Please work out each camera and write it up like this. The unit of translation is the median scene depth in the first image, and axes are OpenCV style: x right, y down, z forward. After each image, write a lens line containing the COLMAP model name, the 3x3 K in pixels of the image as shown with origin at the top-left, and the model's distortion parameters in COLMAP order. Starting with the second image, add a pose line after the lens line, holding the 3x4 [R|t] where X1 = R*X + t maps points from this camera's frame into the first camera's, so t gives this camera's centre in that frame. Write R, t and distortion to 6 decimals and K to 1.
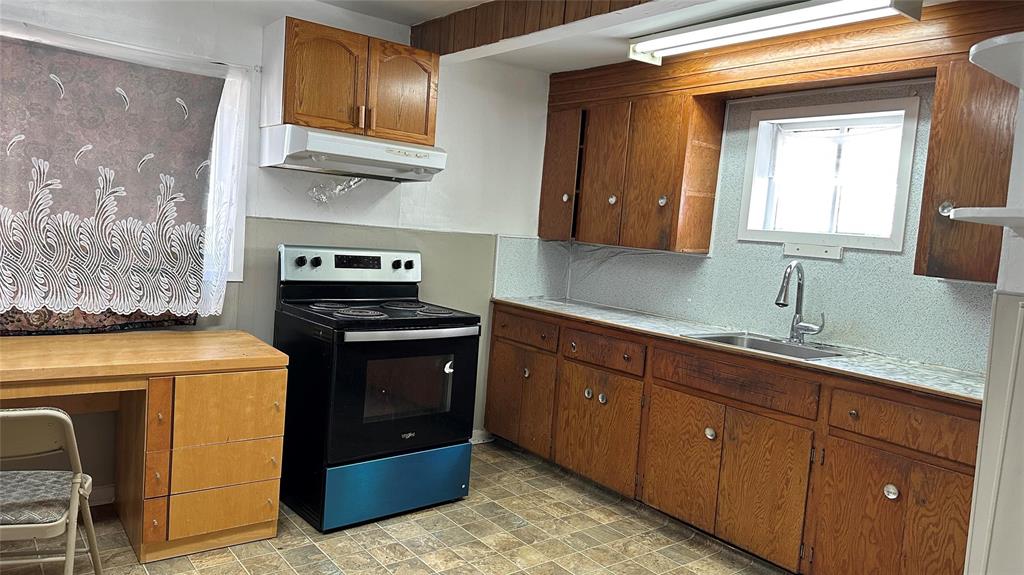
lens RADIAL K [[699.5, 0, 511.8], [0, 699.5, 280.5], [0, 0, 1]] dist [0.034244, -0.022788]
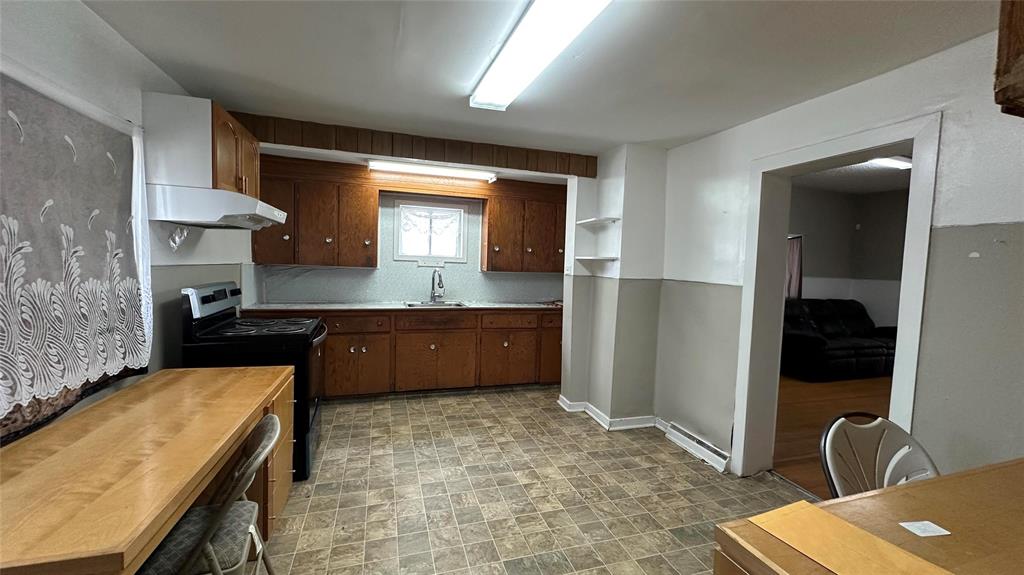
lens RADIAL K [[406.4, 0, 506.3], [0, 406.4, 287.1], [0, 0, 1]] dist [0.000249, 0.000286]
pose [[0.359137, -0.119693, 0.925578, -0.814316], [0.064567, 0.992552, 0.103302, -0.094408], [-0.931049, 0.022662, 0.364191, 0.281162]]
